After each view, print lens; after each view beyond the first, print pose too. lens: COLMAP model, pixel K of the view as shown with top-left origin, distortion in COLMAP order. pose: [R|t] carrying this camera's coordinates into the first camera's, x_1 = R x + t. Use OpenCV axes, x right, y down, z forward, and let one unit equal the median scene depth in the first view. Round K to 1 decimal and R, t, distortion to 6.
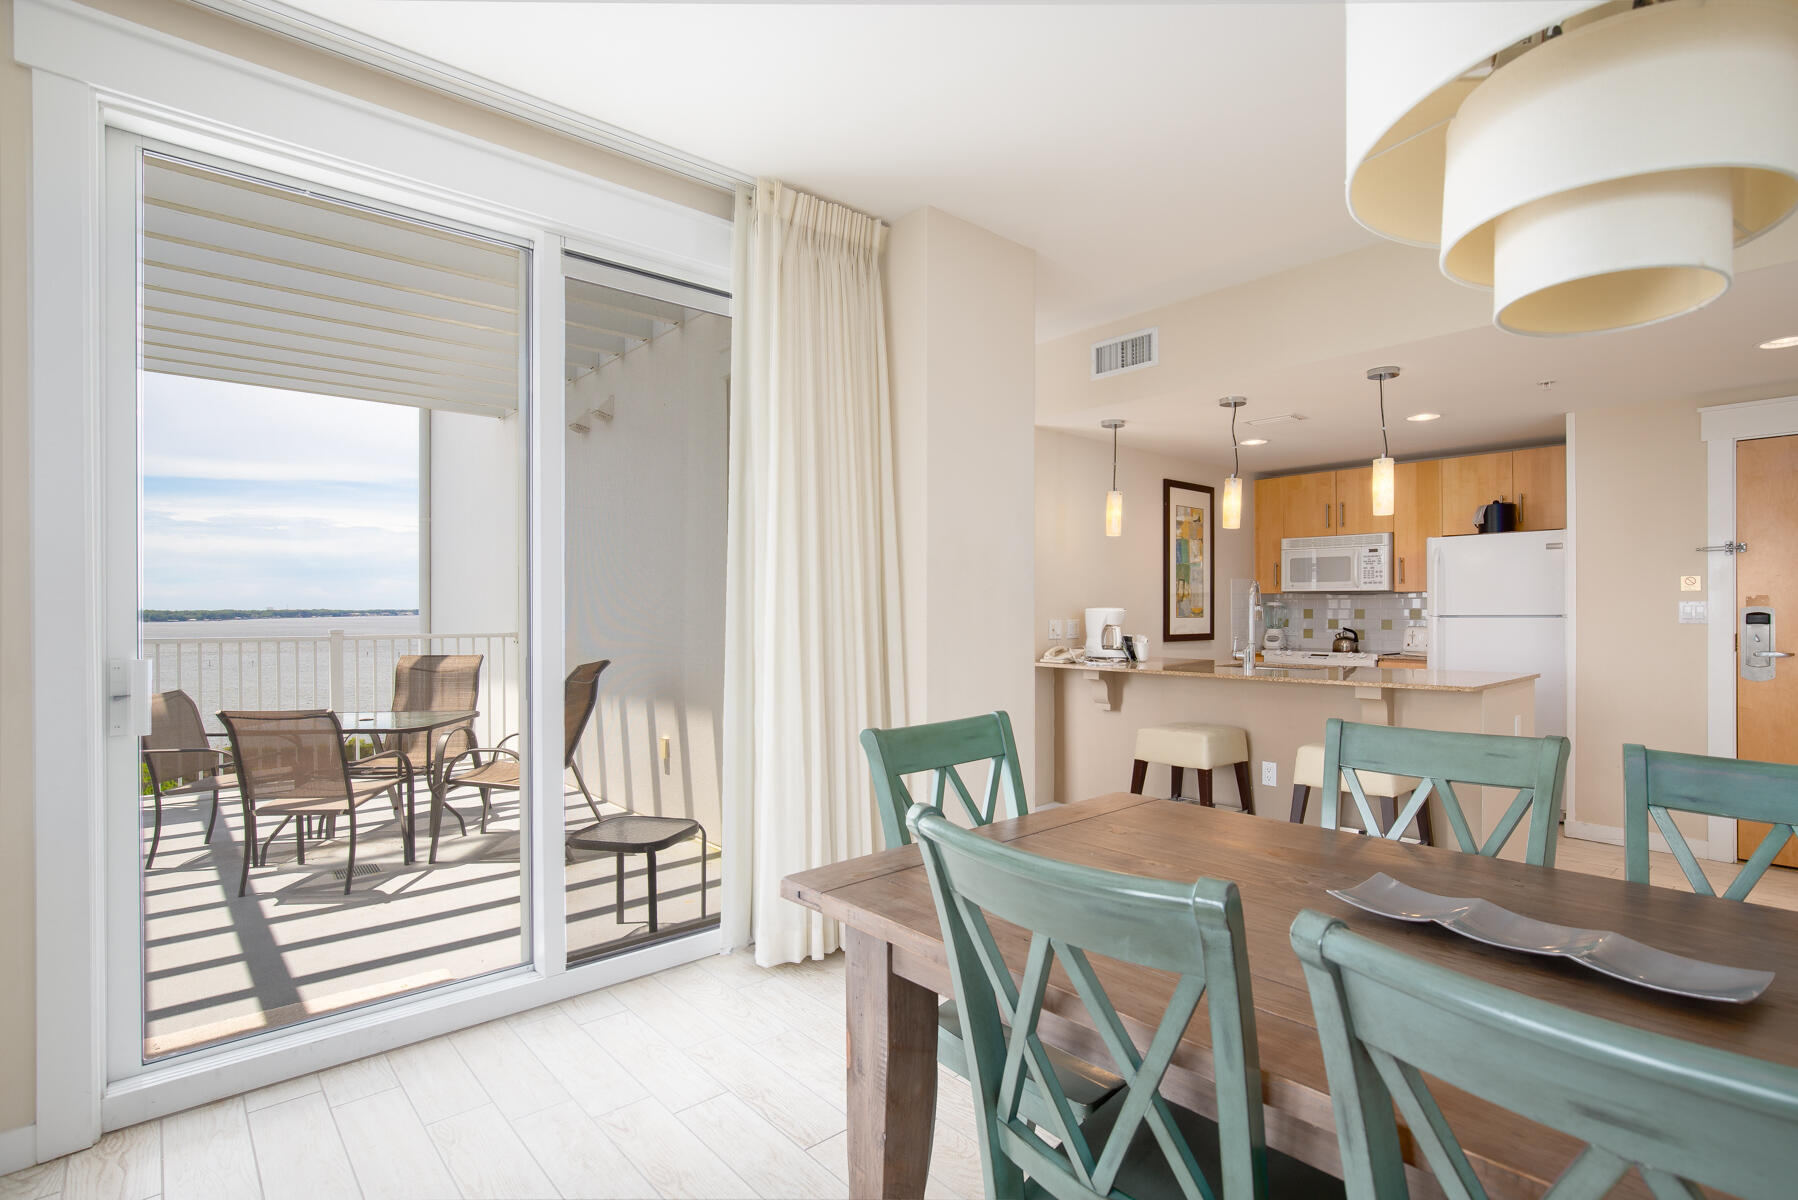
lens RADIAL K [[873.4, 0, 903.4], [0, 873.4, 611.7], [0, 0, 1]] dist [-0.010802, 0.000643]
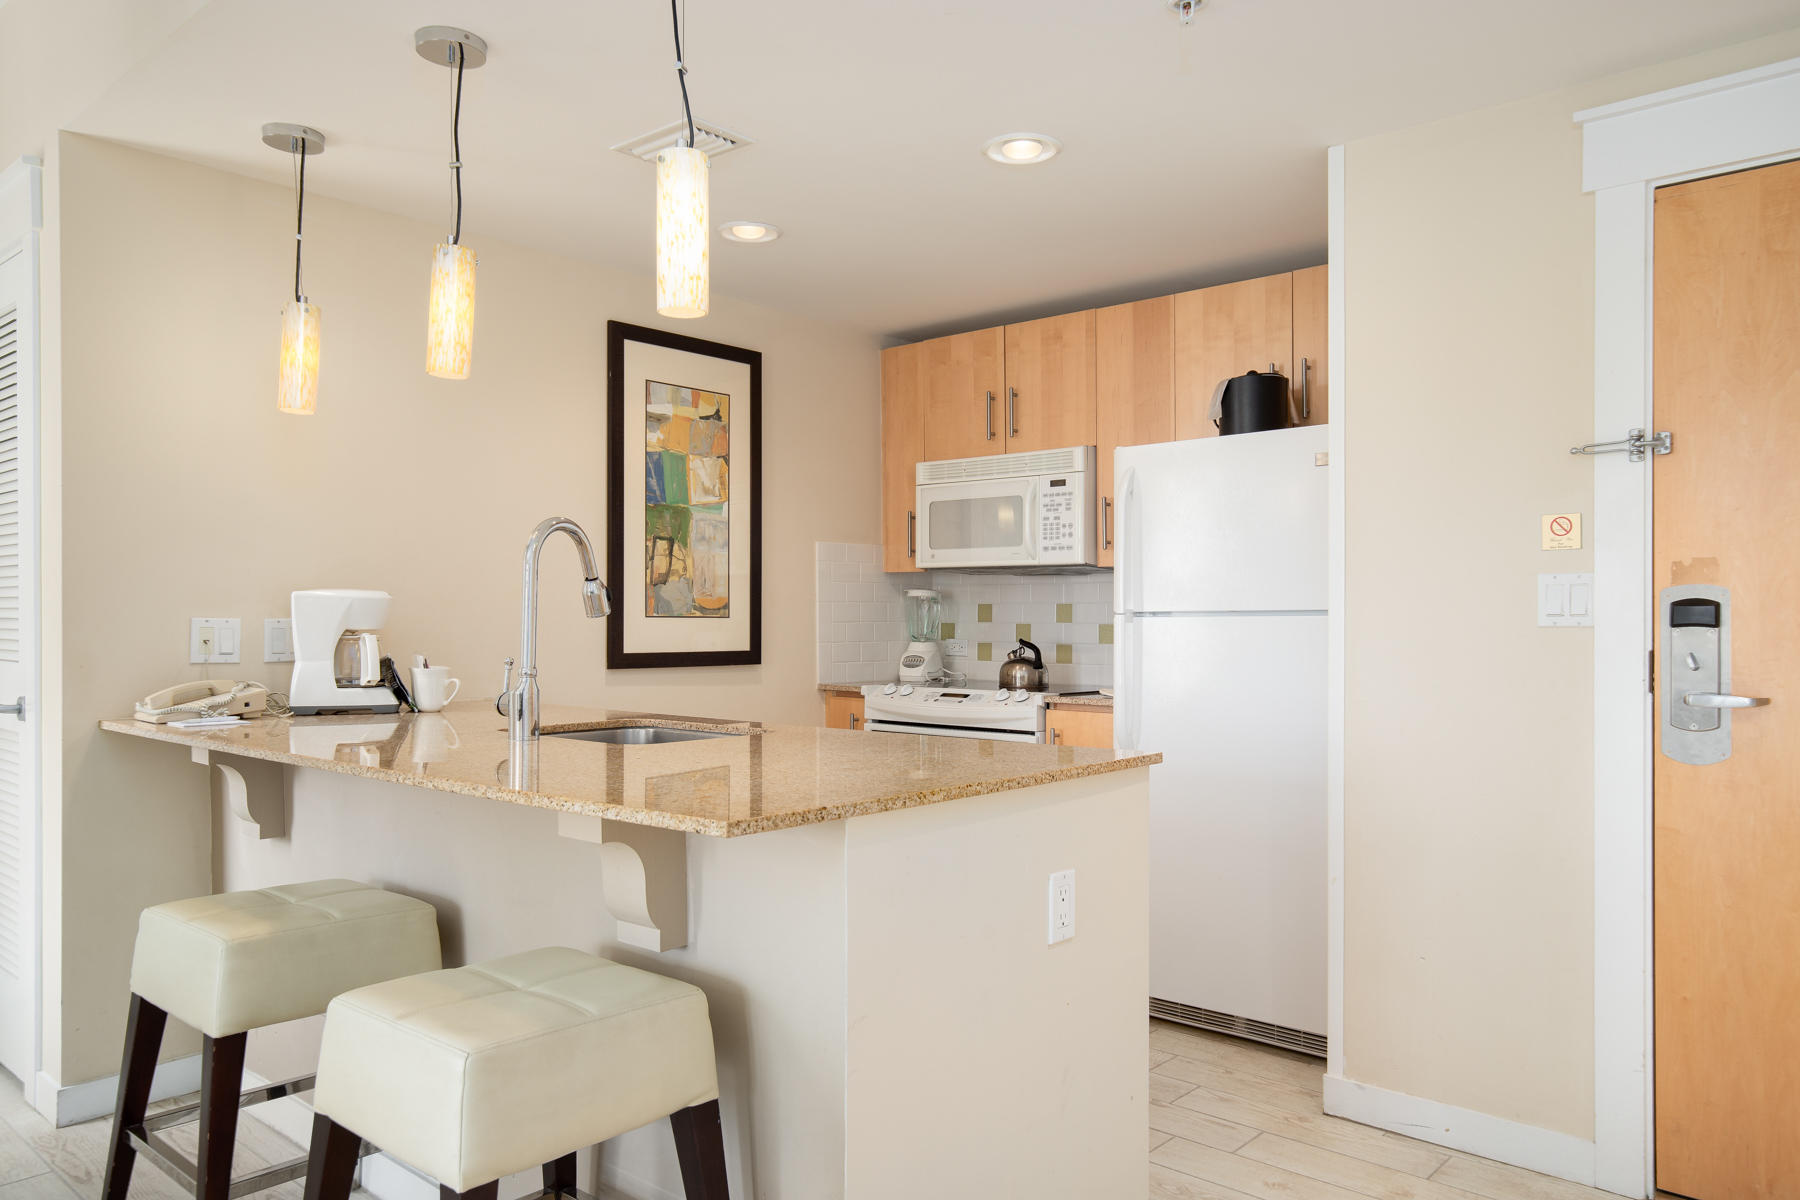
lens RADIAL K [[1278.9, 0, 884.0], [0, 1278.9, 627.3], [0, 0, 1]] dist [0.010179, -0.002685]
pose [[0.992479, 0.001360, 0.122410, 0.354926], [-0.001992, 0.999985, 0.005040, 0.008061], [-0.122401, -0.005246, 0.992467, 0.294561]]
